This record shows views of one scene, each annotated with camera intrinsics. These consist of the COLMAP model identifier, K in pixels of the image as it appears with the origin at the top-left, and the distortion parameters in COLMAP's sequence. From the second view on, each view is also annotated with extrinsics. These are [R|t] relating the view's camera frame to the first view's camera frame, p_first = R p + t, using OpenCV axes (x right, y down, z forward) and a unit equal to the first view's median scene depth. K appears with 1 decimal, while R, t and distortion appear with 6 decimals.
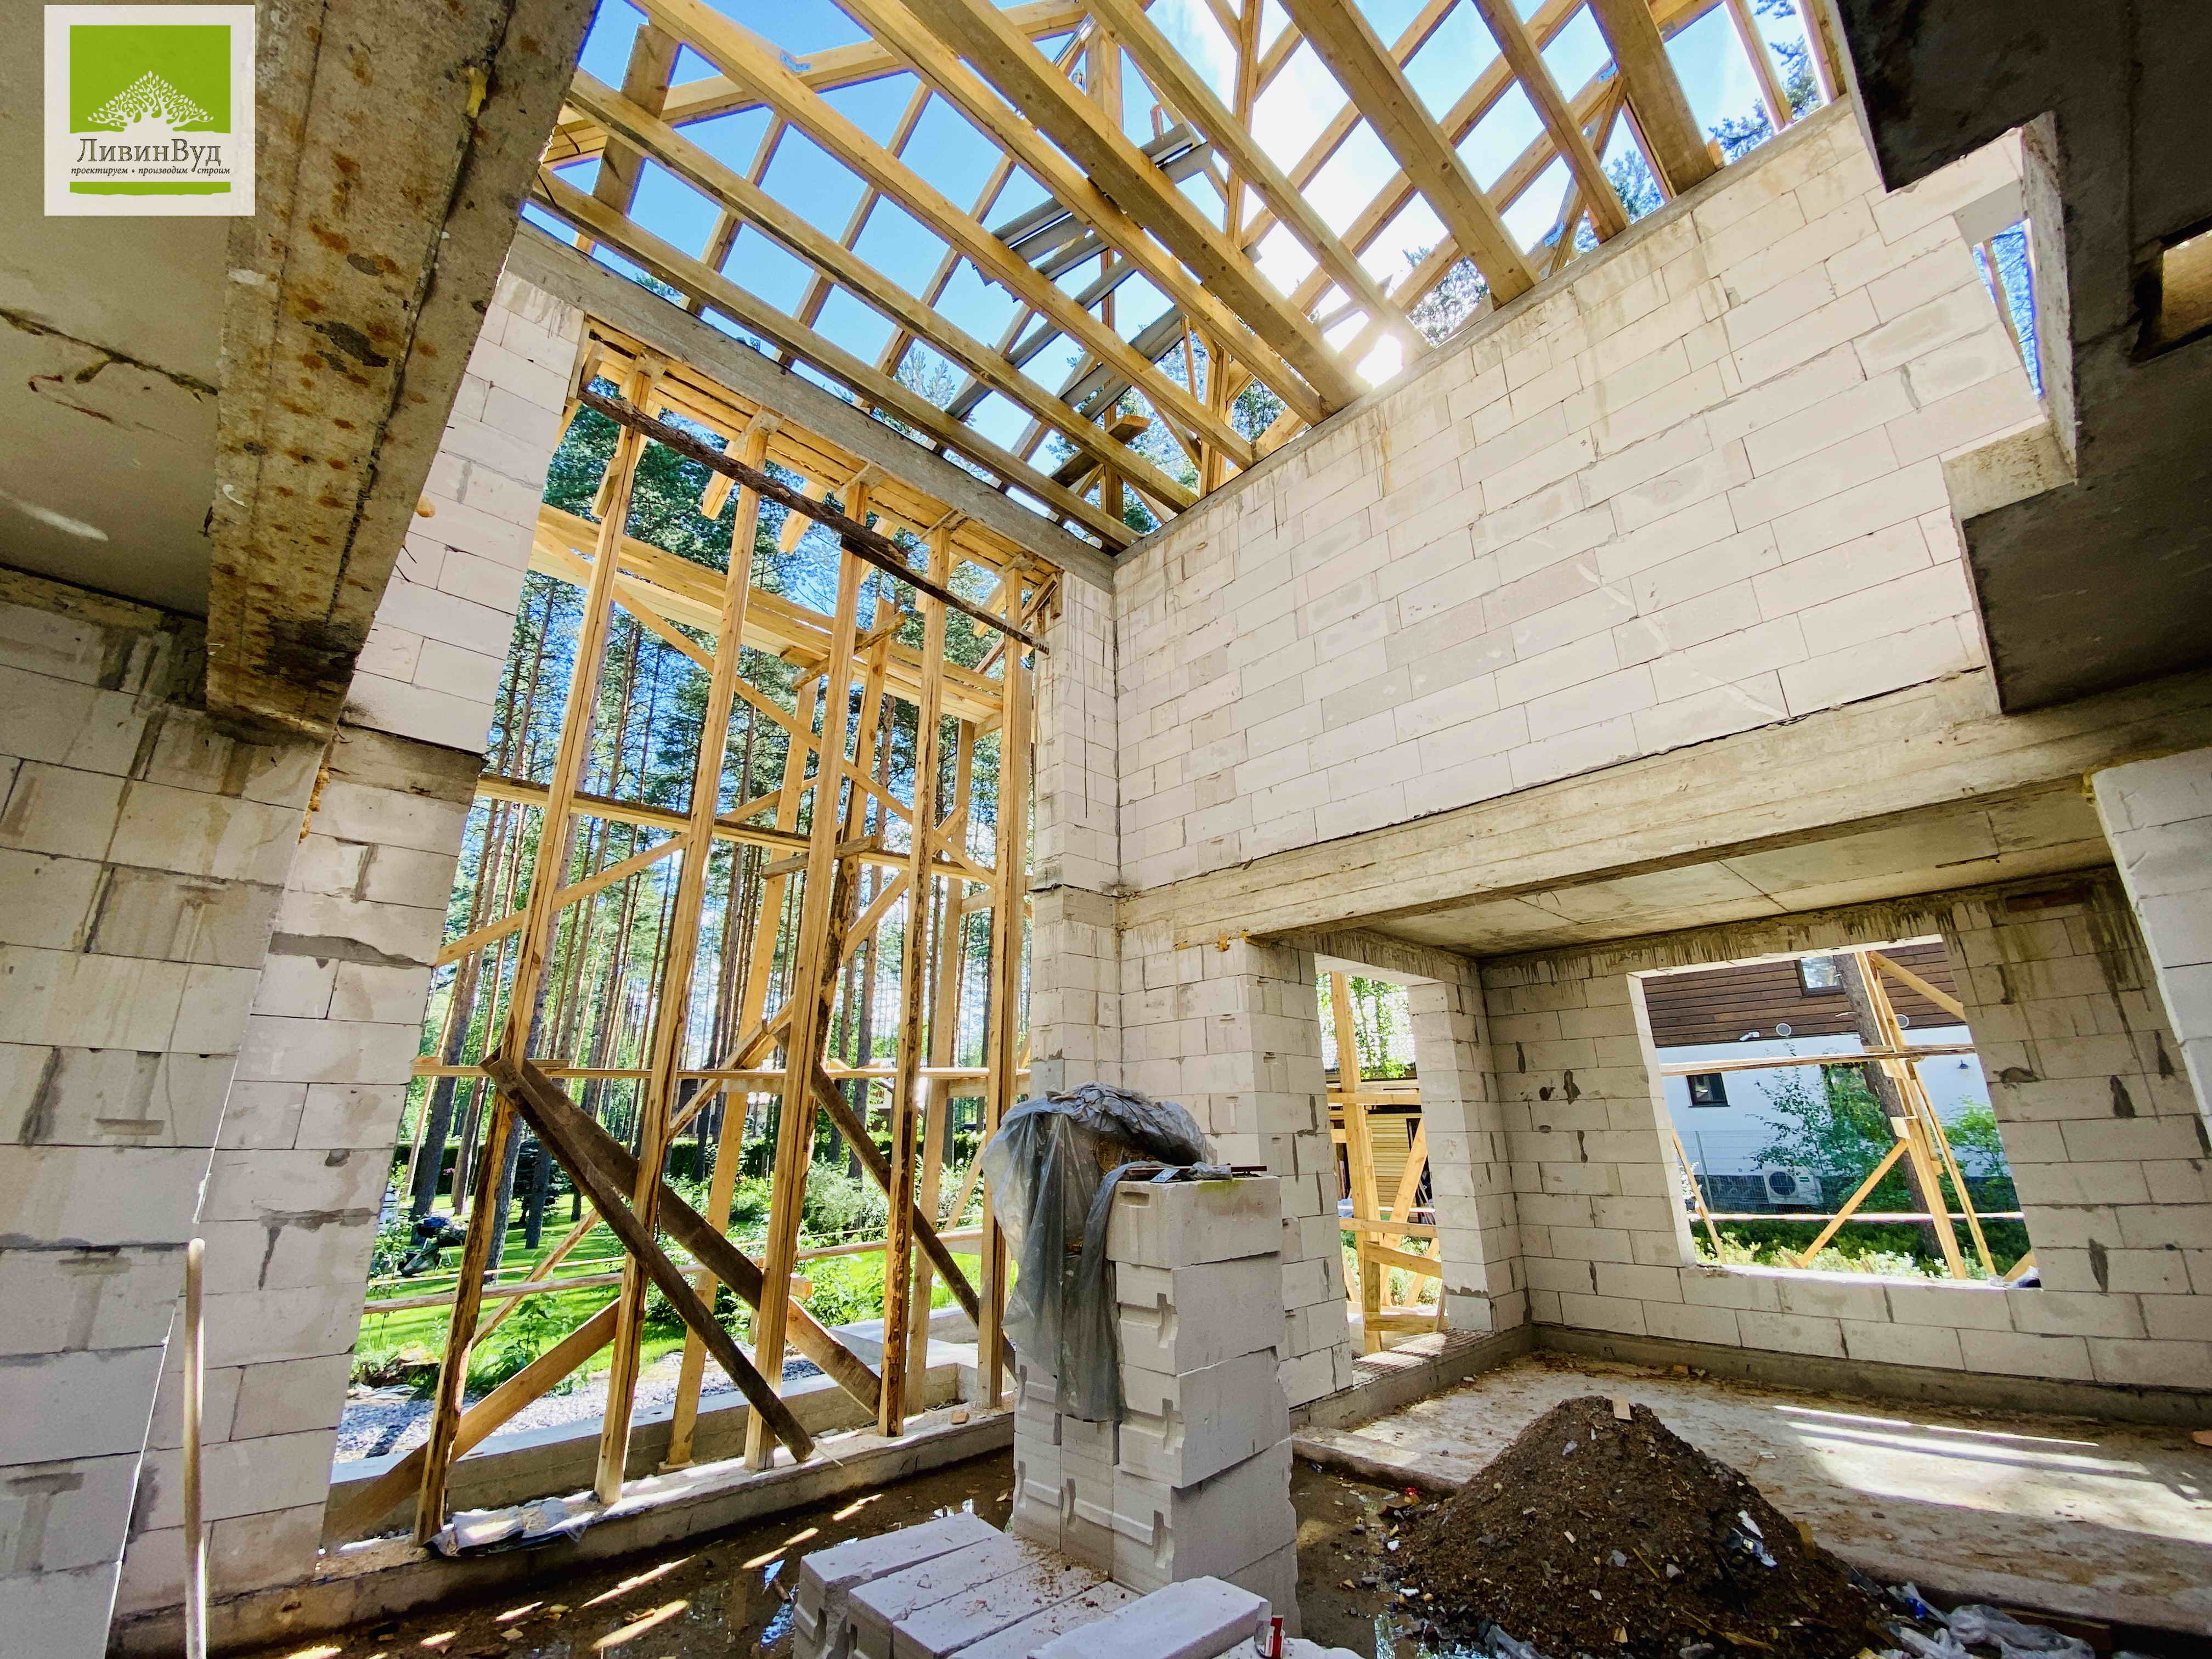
lens RADIAL K [[893.8, 0, 1109.2], [0, 893.8, 833.0], [0, 0, 1]] dist [0.018957, -0.021580]
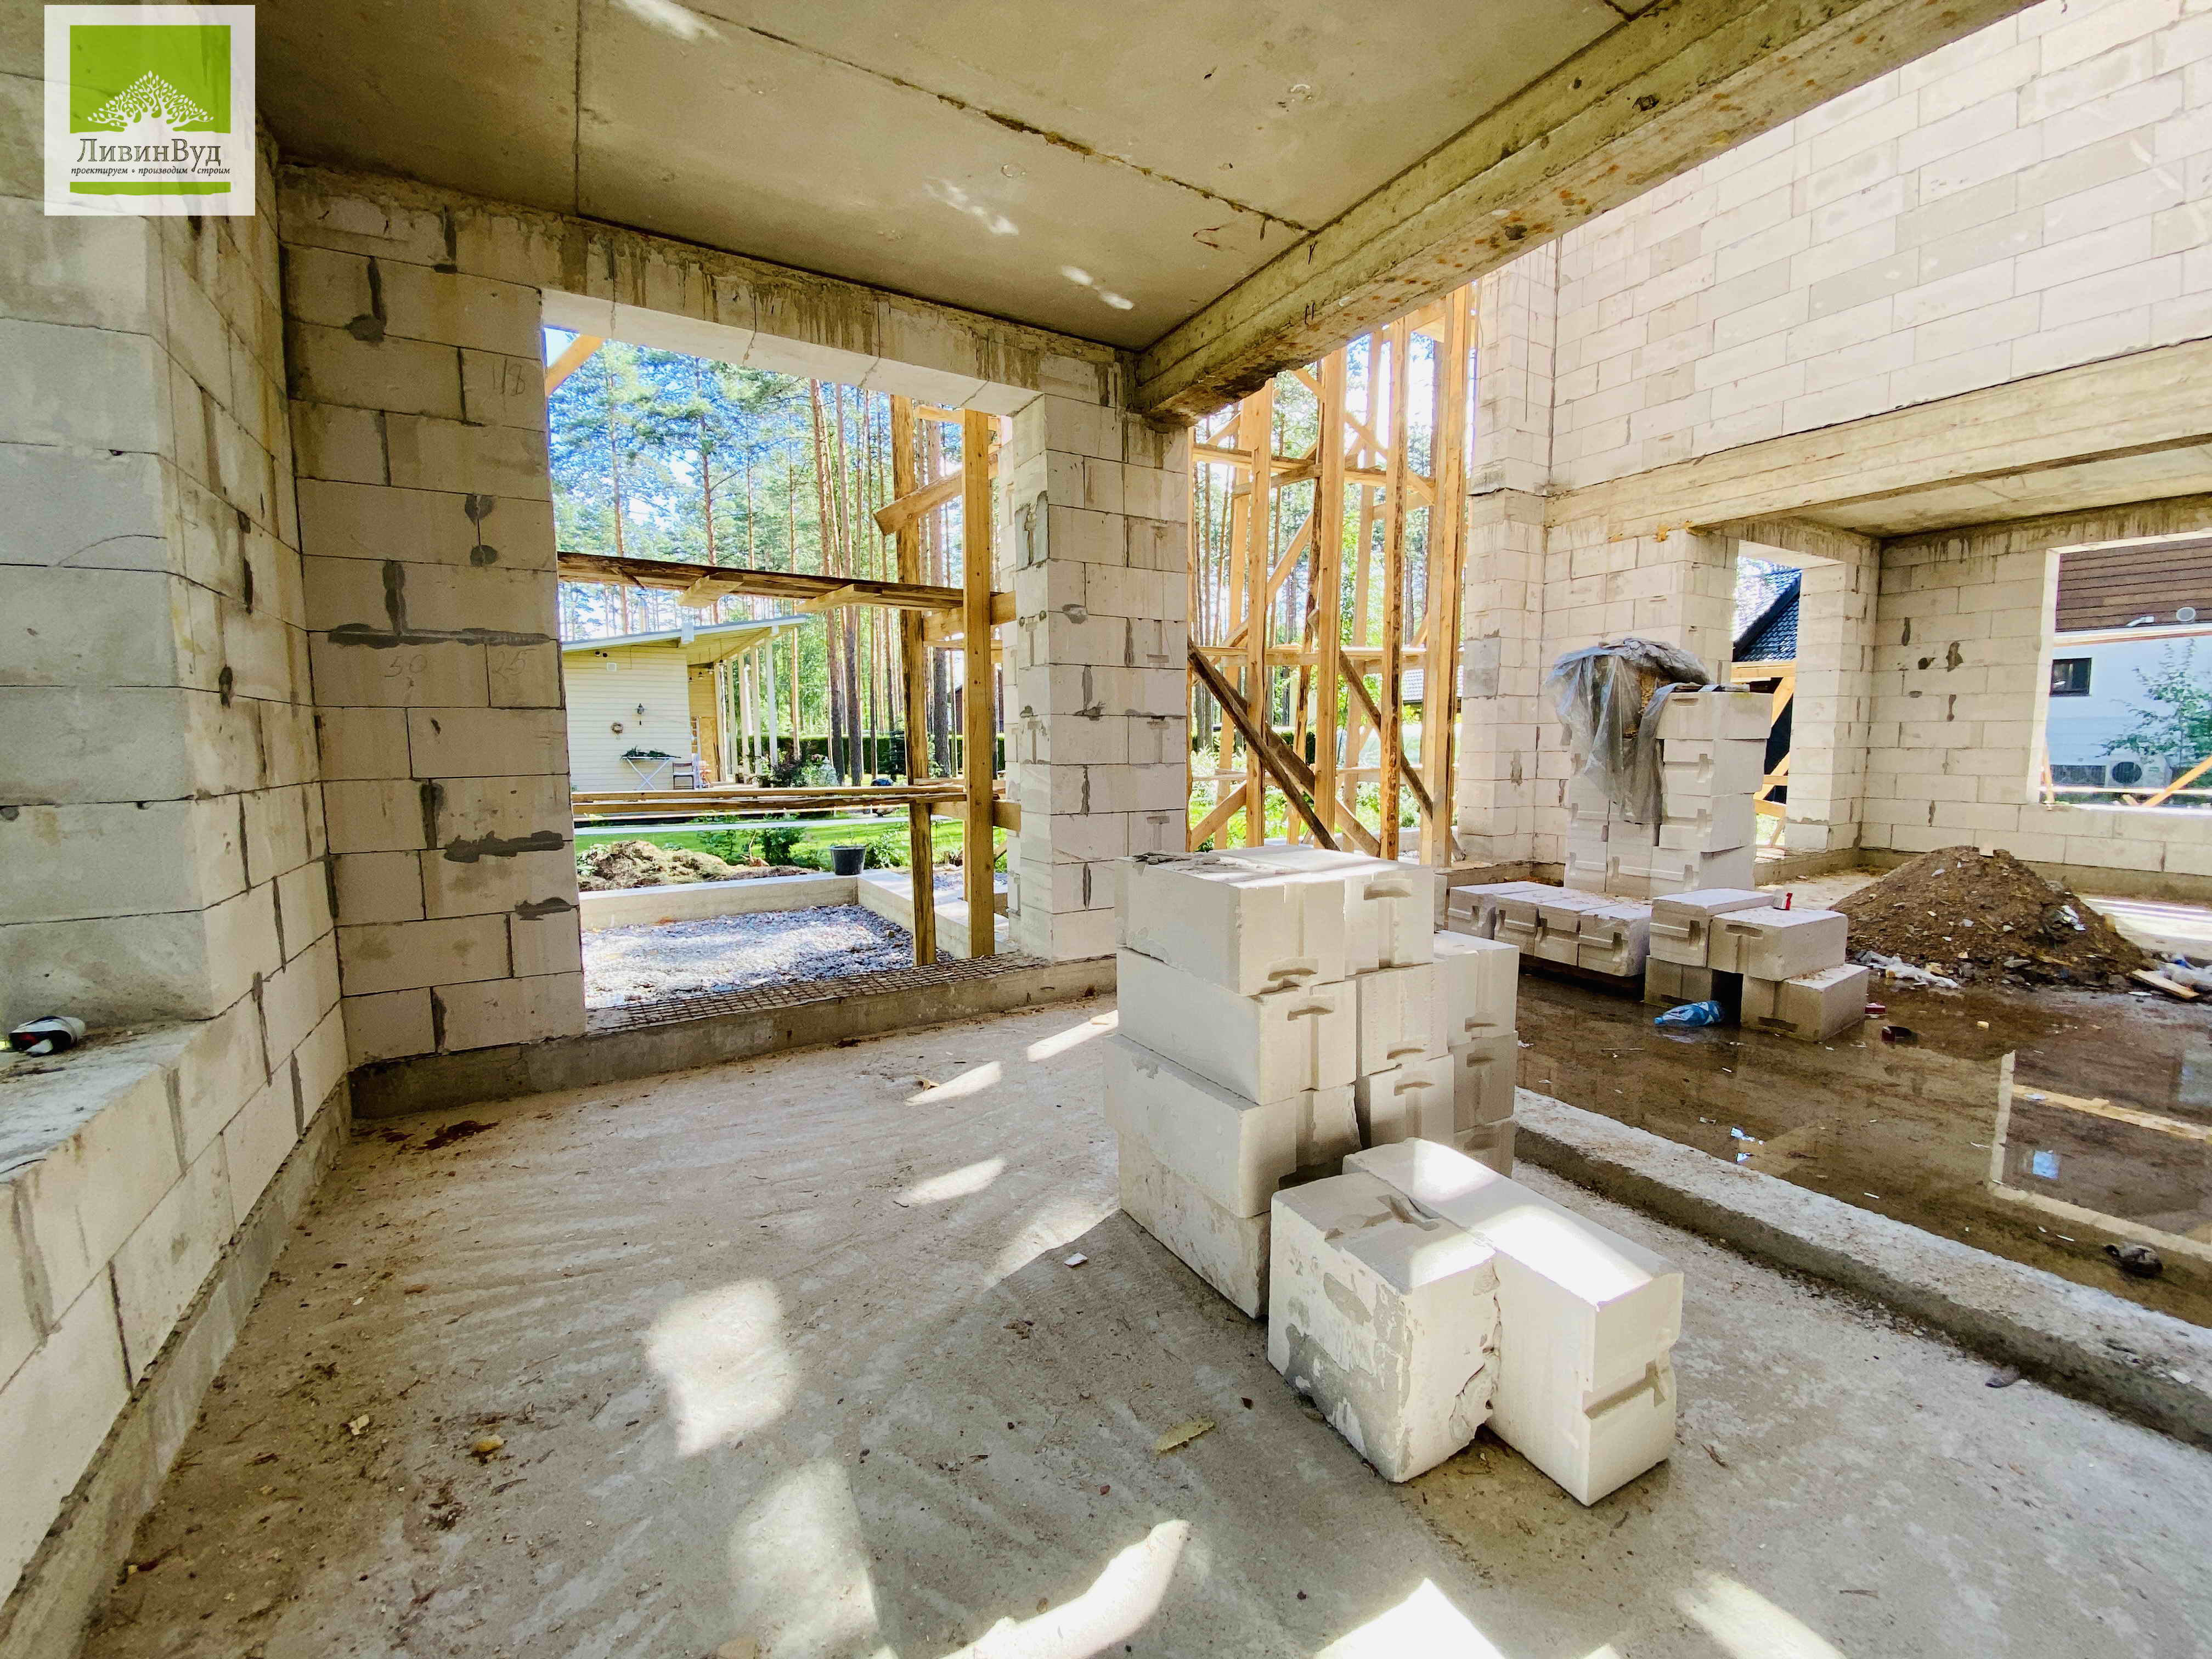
lens RADIAL K [[898.8, 0, 1108.1], [0, 898.8, 832.8], [0, 0, 1]] dist [0.024871, -0.022352]
pose [[0.973226, 0.031791, -0.227642, -0.389088], [0.066268, 0.909526, 0.410330, -0.070928], [0.220091, -0.414429, 0.883067, -0.483654]]
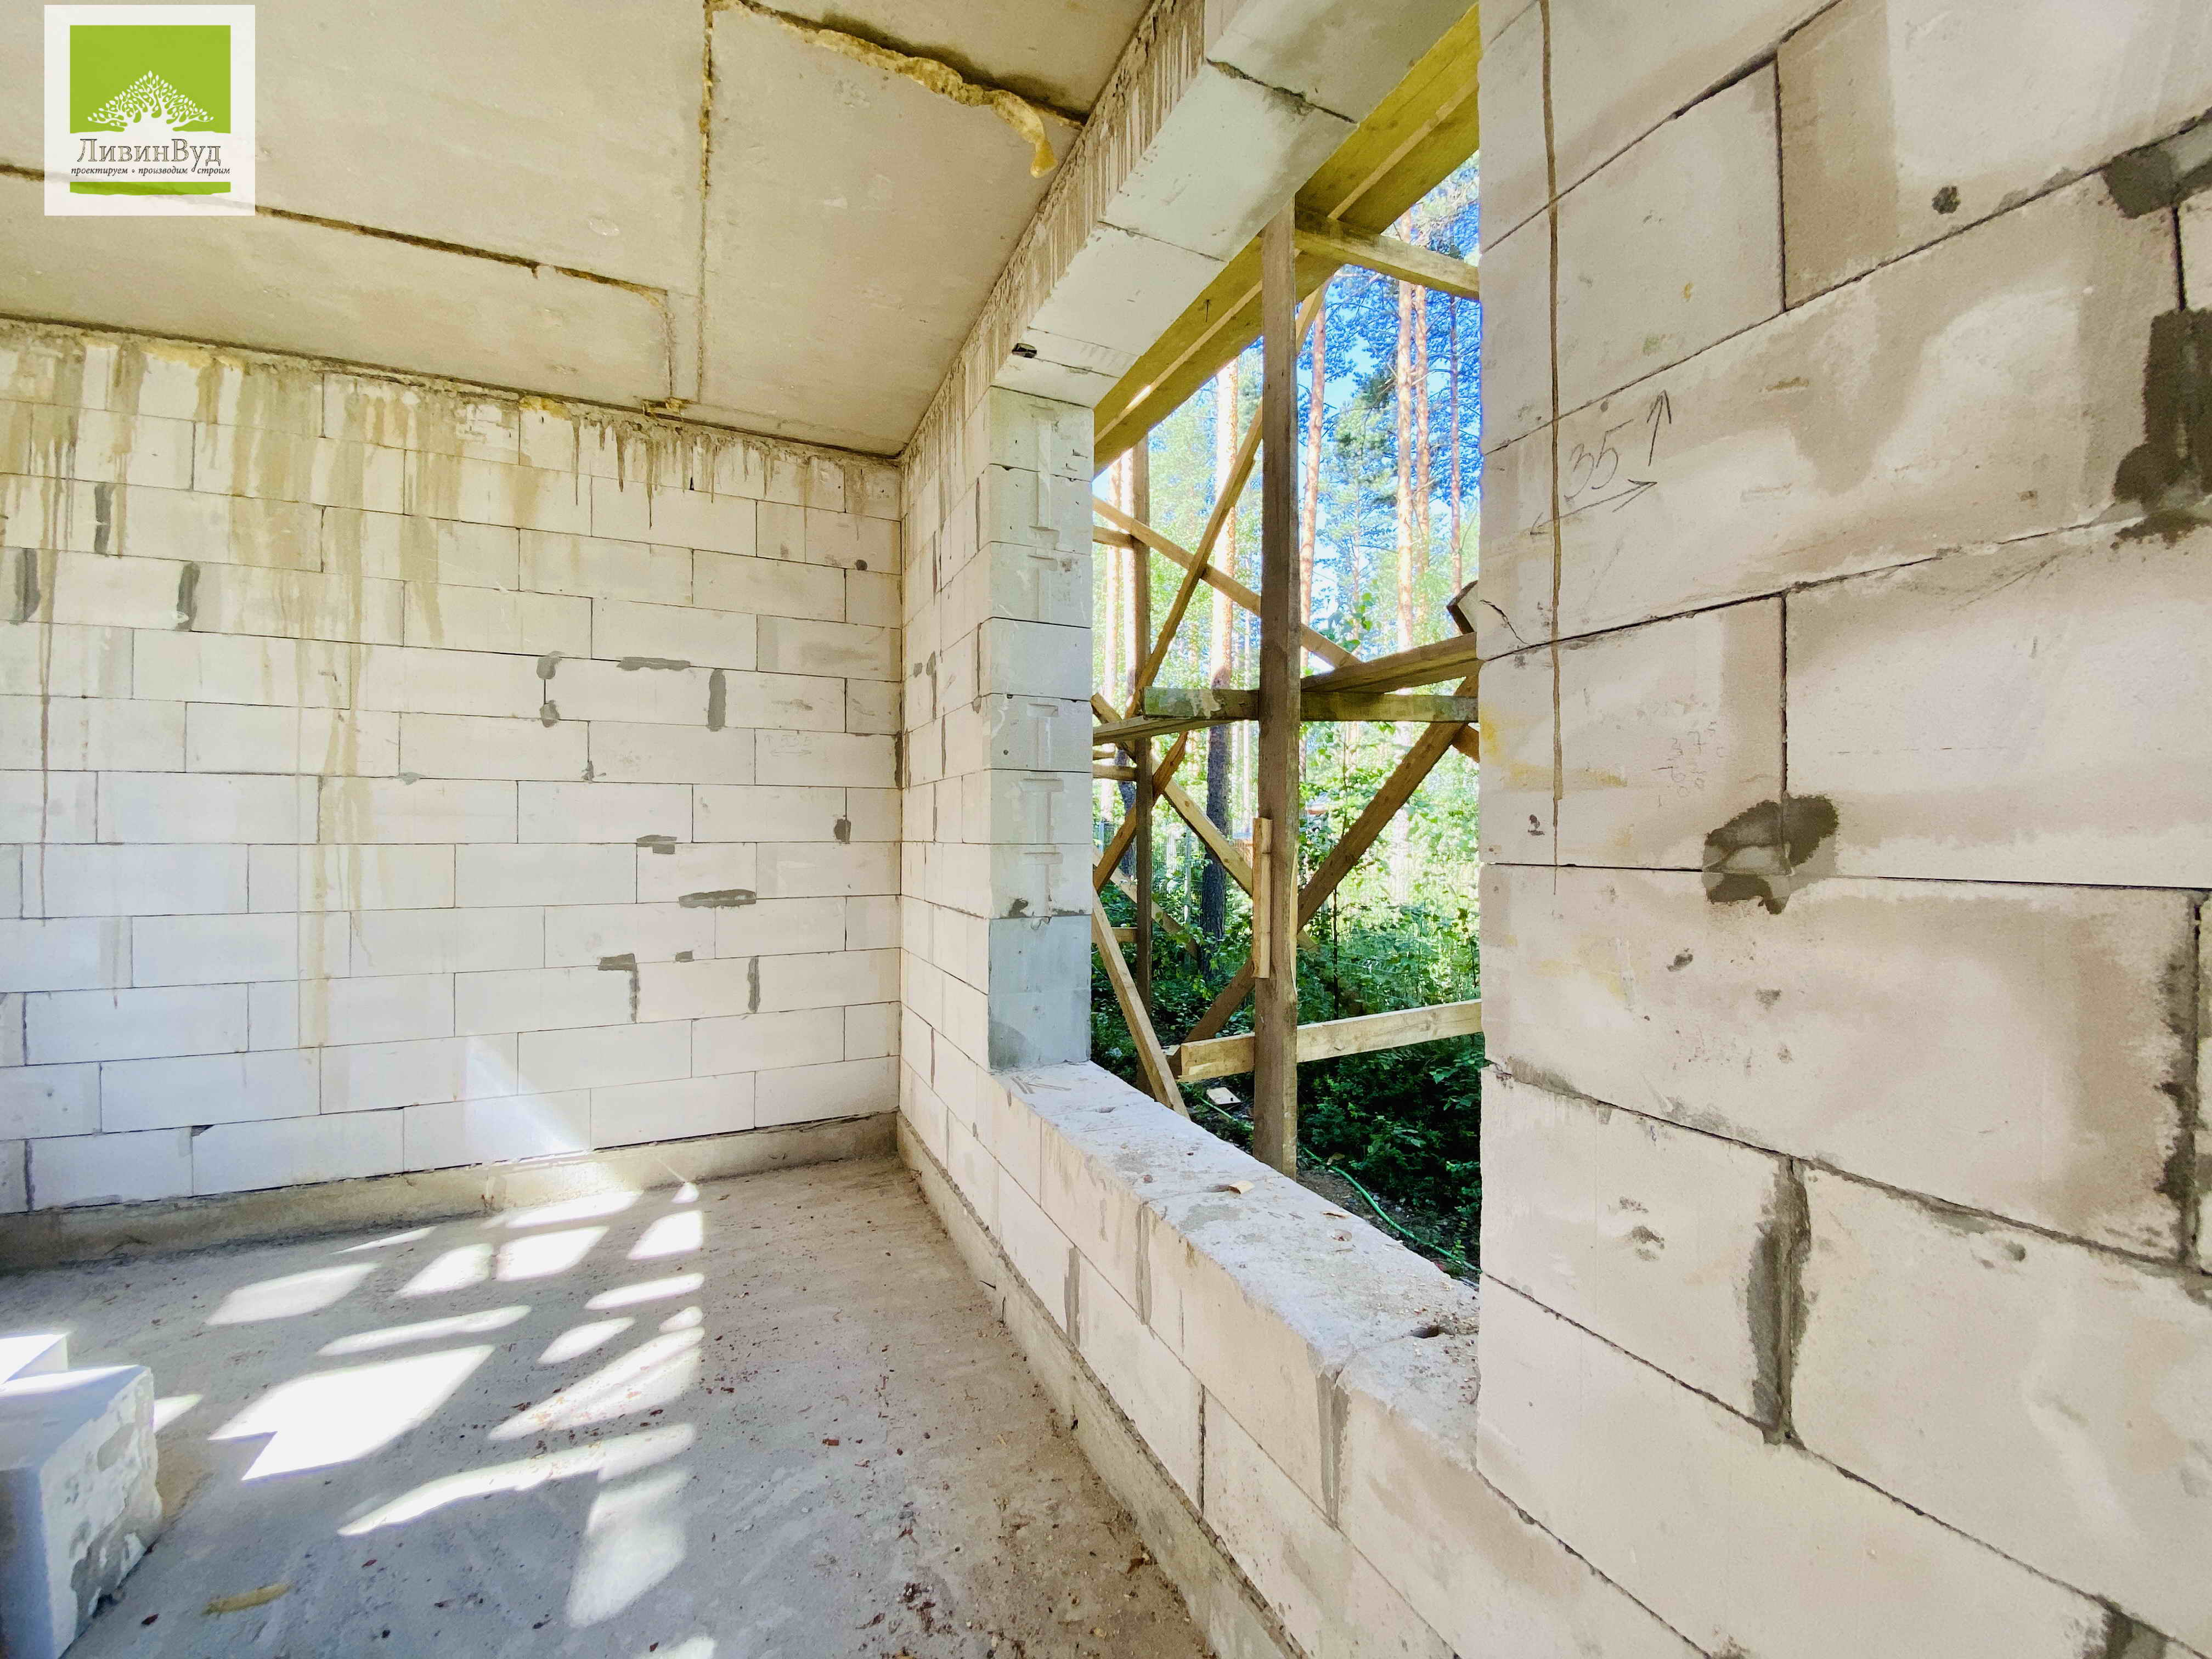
lens RADIAL K [[885.3, 0, 1113.9], [0, 885.3, 823.6], [0, 0, 1]] dist [0.009517, -0.016715]
pose [[-0.948644, 0.015429, 0.315968, -0.904116], [-0.089439, 0.944978, -0.314670, 0.083834], [-0.303438, -0.326769, -0.895068, 0.072623]]
